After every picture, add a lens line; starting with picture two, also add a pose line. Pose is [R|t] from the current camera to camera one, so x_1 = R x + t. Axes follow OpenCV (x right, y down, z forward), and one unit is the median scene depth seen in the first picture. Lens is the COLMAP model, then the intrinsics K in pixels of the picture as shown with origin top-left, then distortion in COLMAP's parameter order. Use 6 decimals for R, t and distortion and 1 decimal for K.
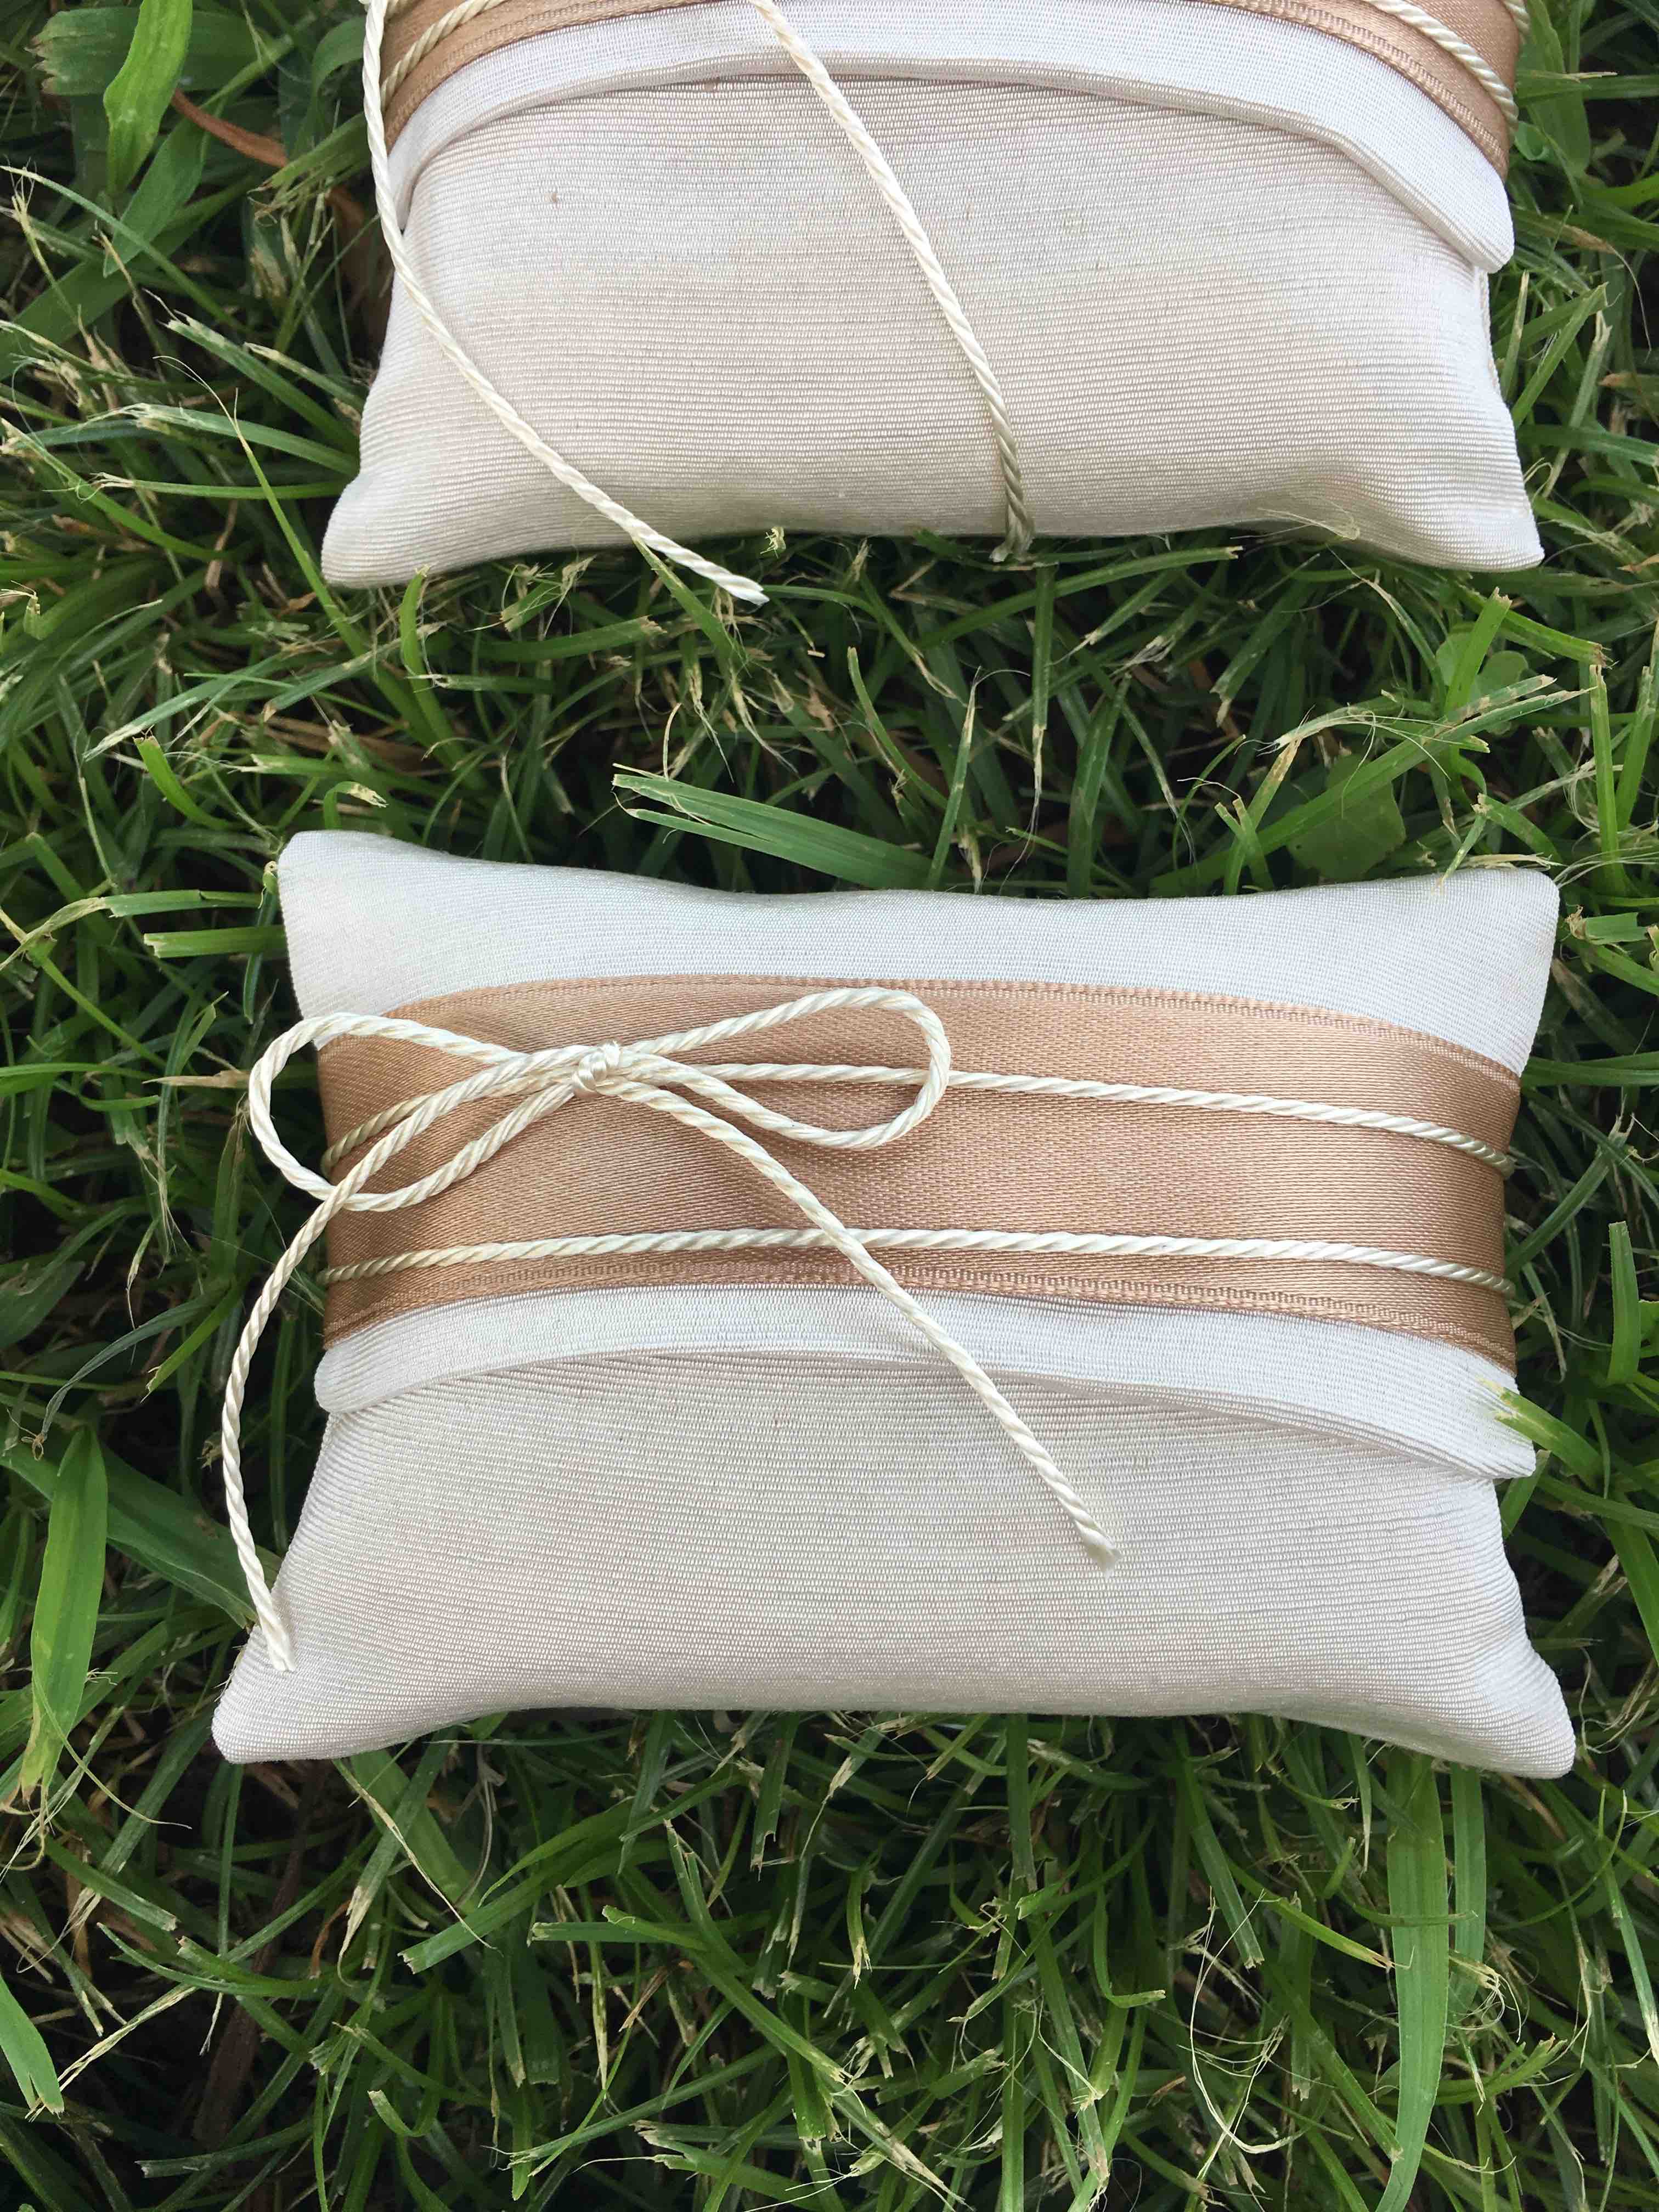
lens RADIAL K [[1901.4, 0, 829.5], [0, 1901.4, 1106.0], [0, 0, 1]] dist [0.081482, -0.146215]
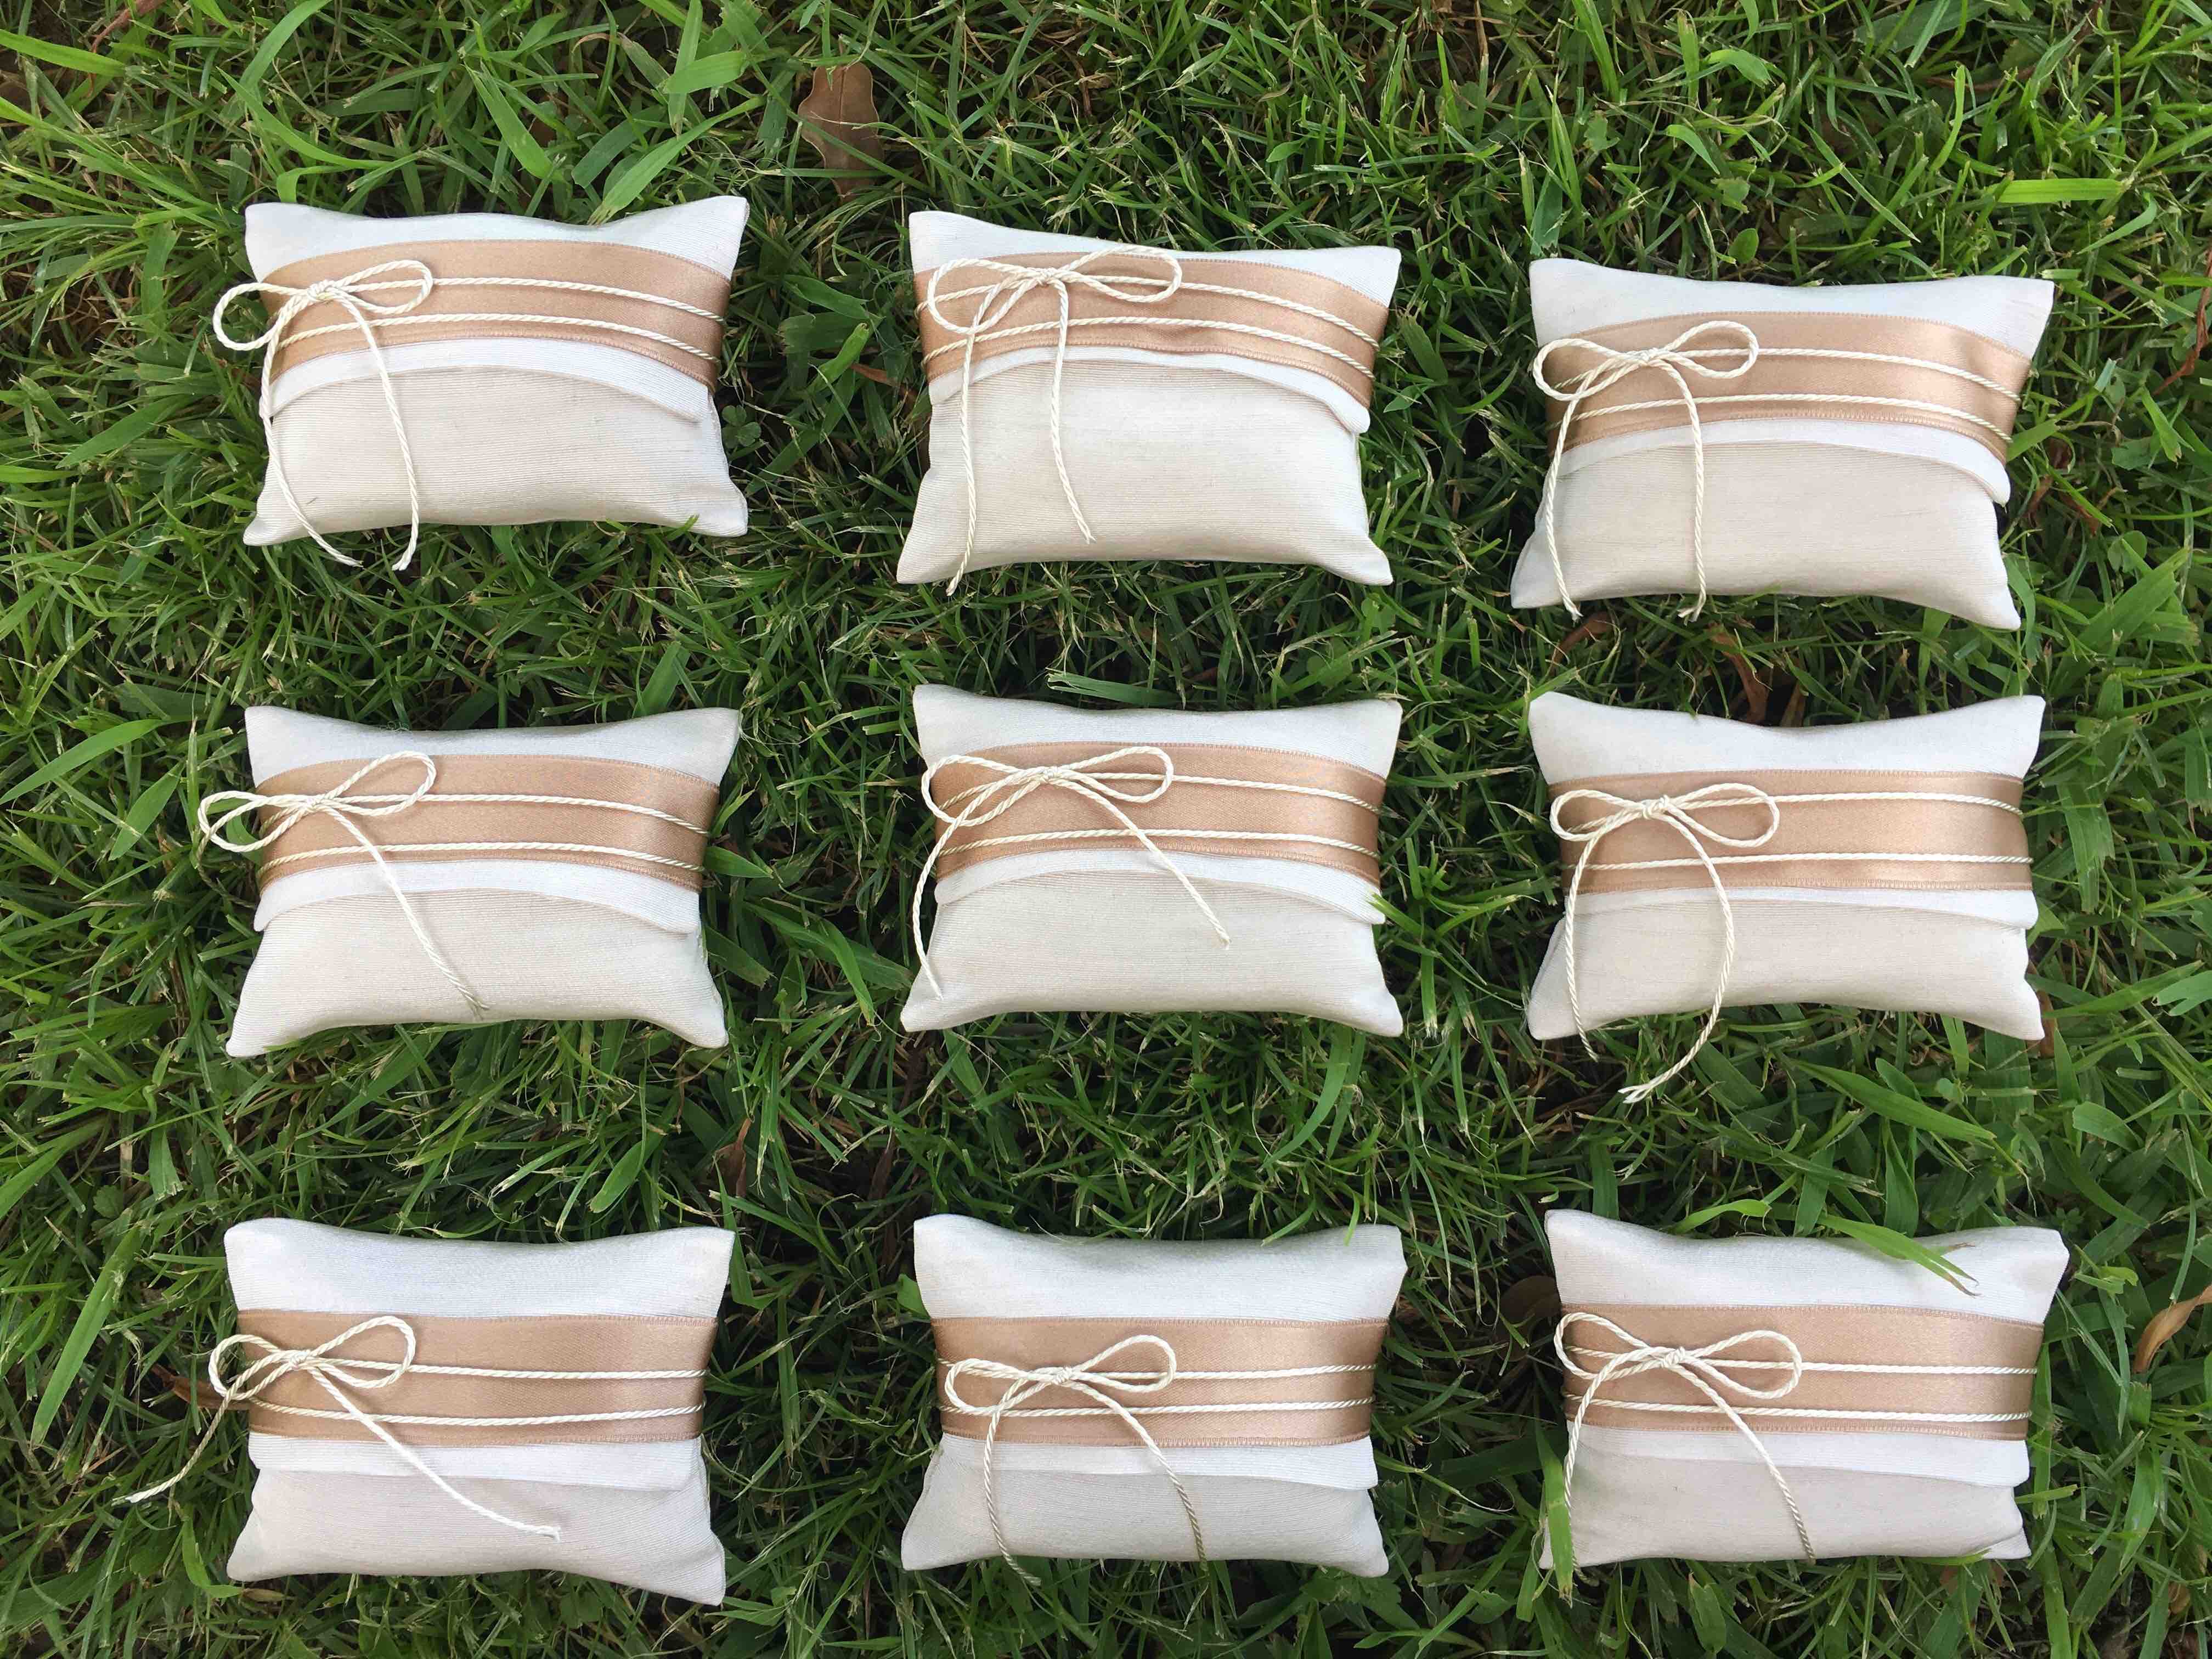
lens RADIAL K [[1901.4, 0, 1091.2], [0, 1901.4, 847.3], [0, 0, 1]] dist [0.081482, -0.146215]
pose [[0.998692, -0.003942, 0.050981, -0.204265], [0.004032, 0.999990, -0.001673, 0.093548], [-0.050974, 0.001876, 0.998698, -1.838701]]
